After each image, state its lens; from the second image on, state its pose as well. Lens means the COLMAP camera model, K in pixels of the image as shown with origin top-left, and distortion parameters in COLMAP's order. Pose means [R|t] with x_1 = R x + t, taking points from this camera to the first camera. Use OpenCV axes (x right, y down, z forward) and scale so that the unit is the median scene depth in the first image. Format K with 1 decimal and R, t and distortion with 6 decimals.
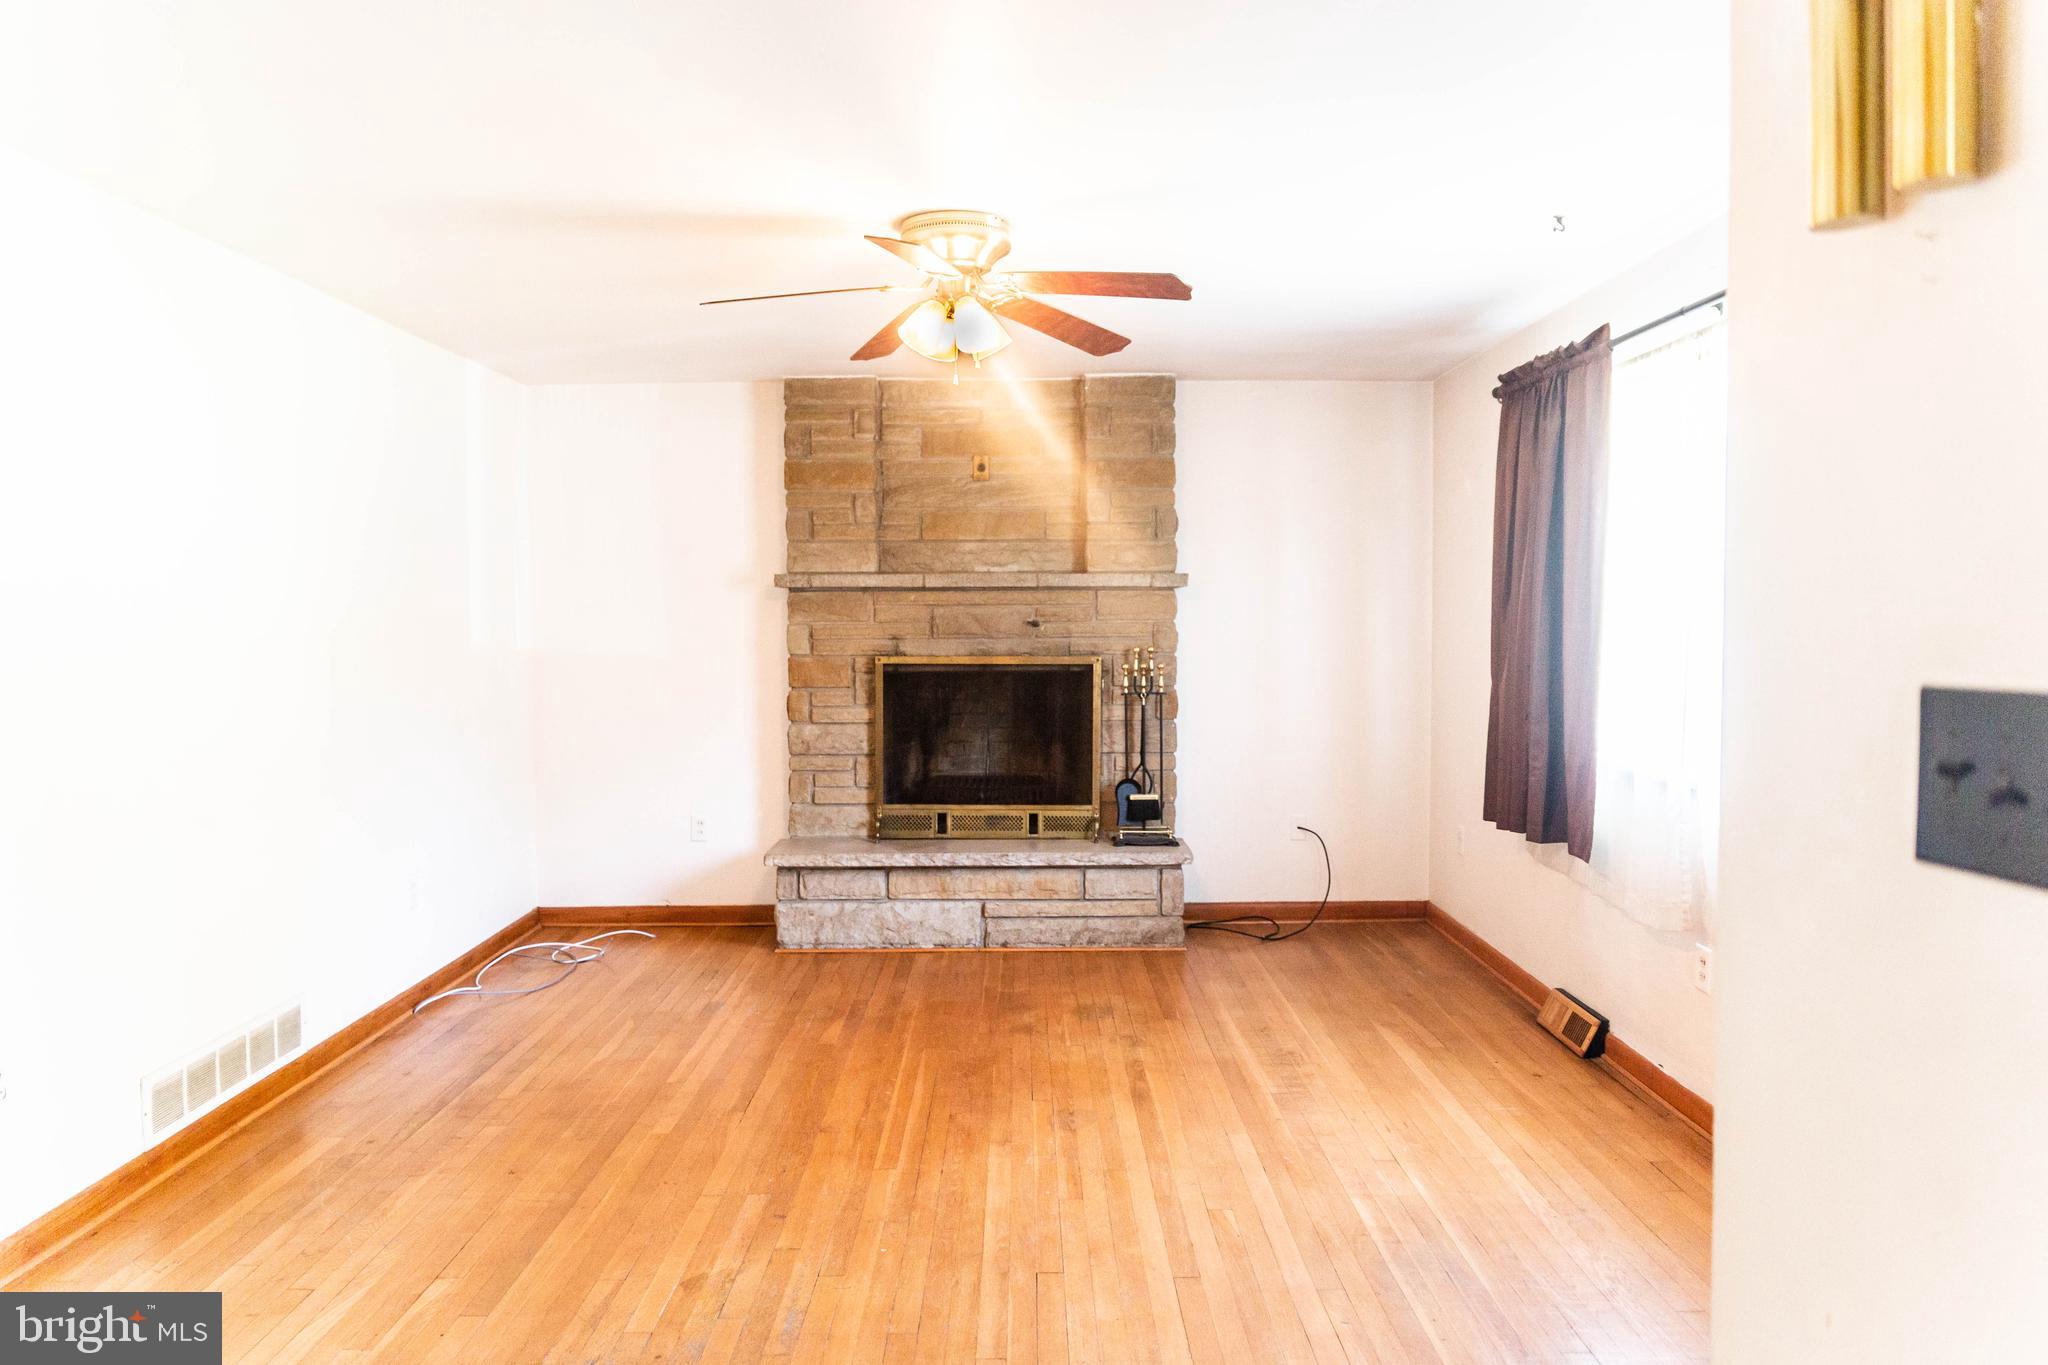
lens RADIAL K [[1397.4, 0, 1016.1], [0, 1397.4, 685.1], [0, 0, 1]] dist [-0.015055, -0.002153]
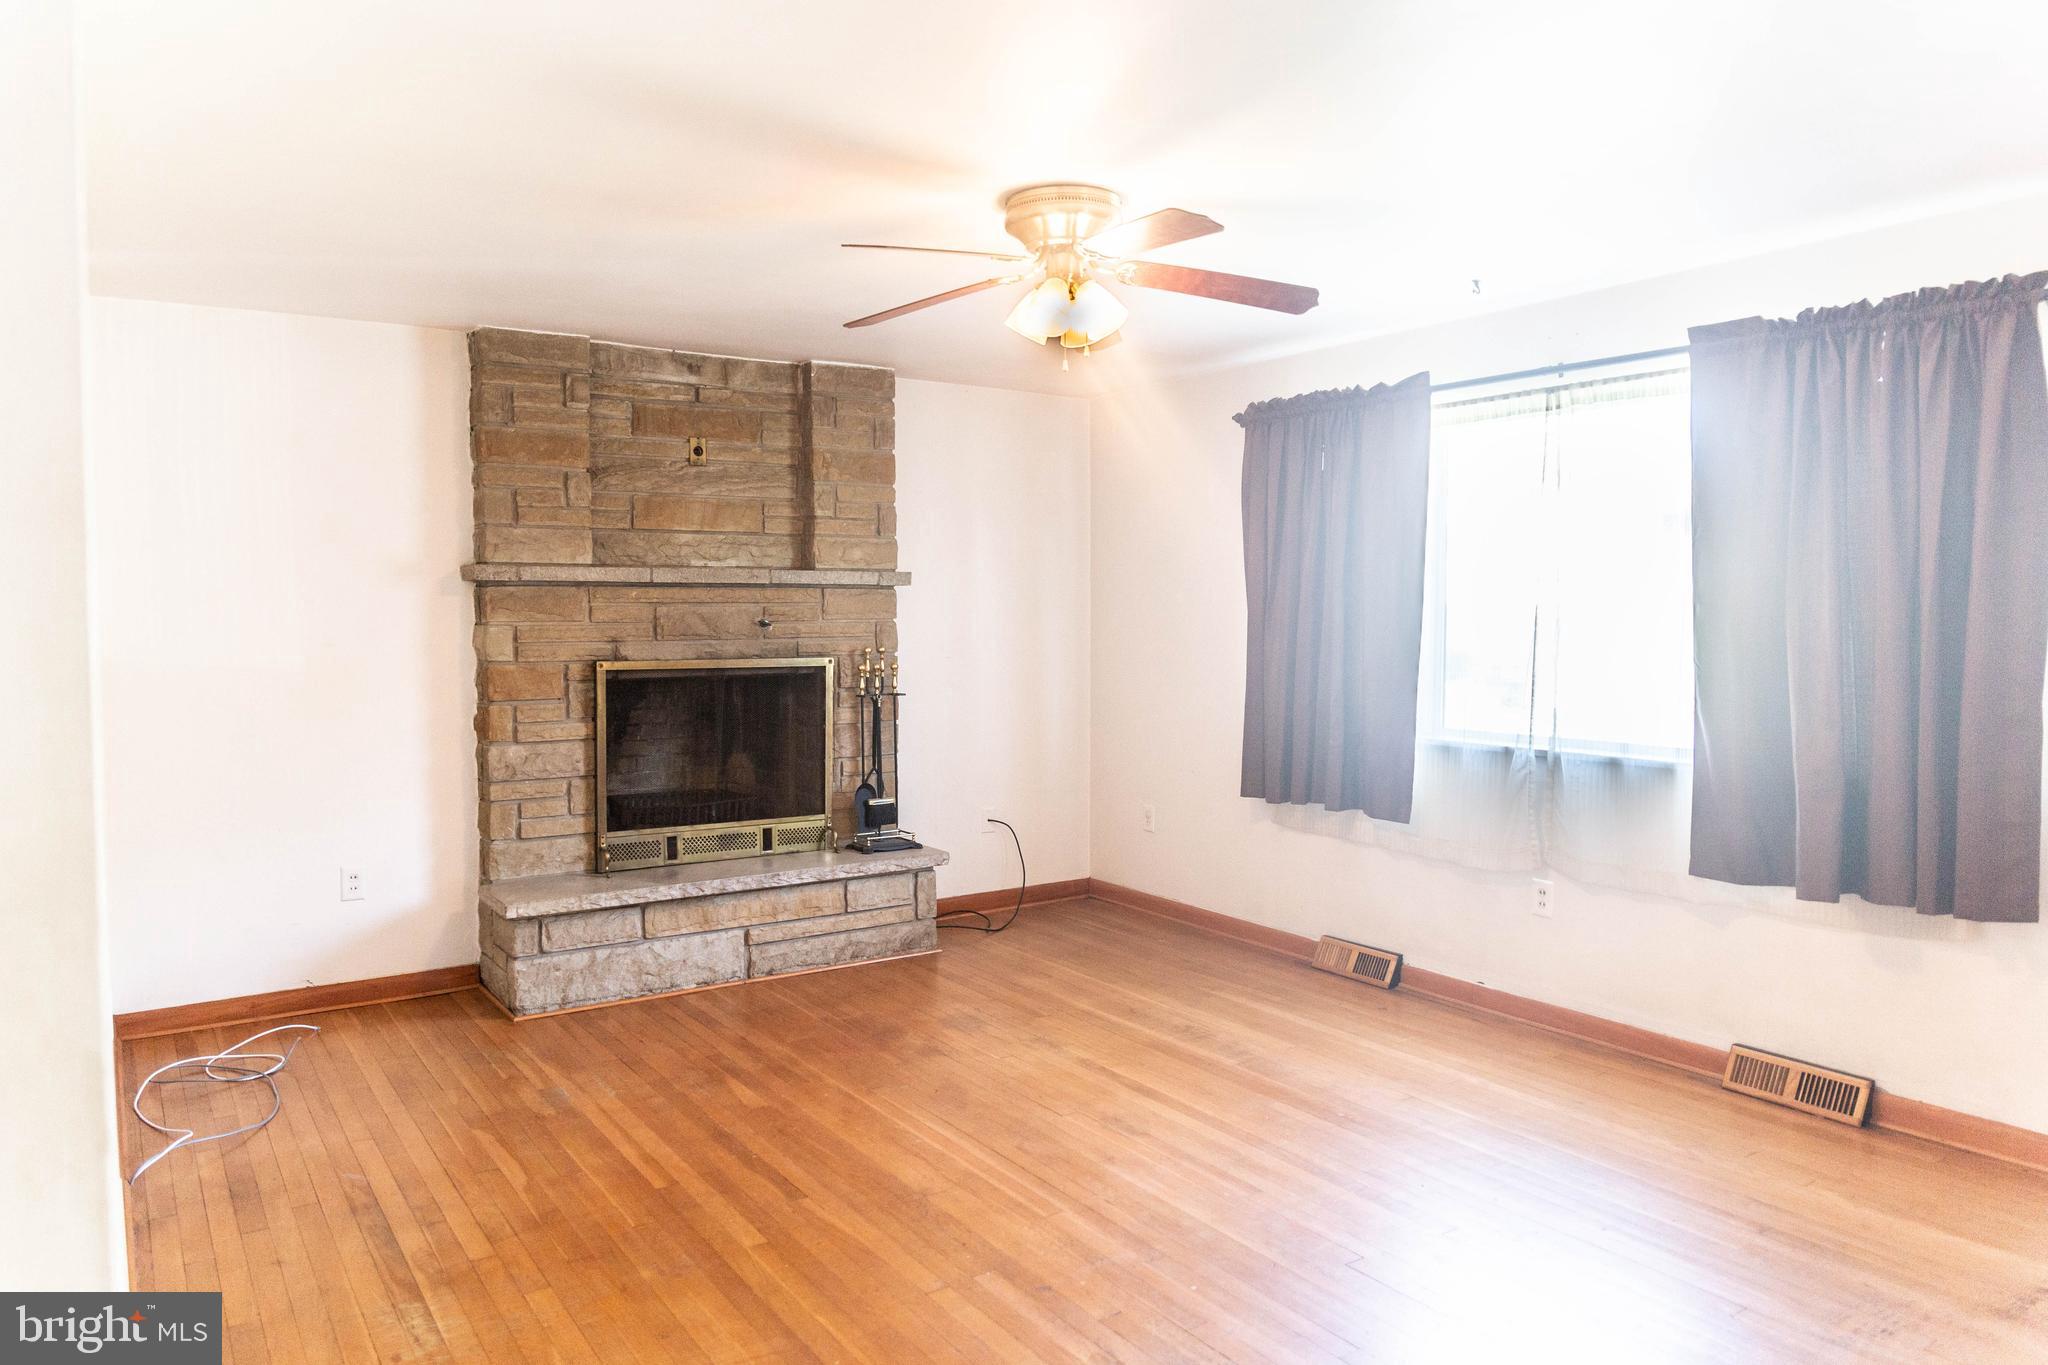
lens RADIAL K [[1371.6, 0, 1024.0], [0, 1371.6, 682.5], [0, 0, 1]] dist [-0.016225, -0.000380]
pose [[0.826434, -0.026794, 0.562395, -0.359550], [0.026805, 0.999607, 0.008234, -0.007777], [-0.562395, 0.008270, 0.826827, 0.152047]]
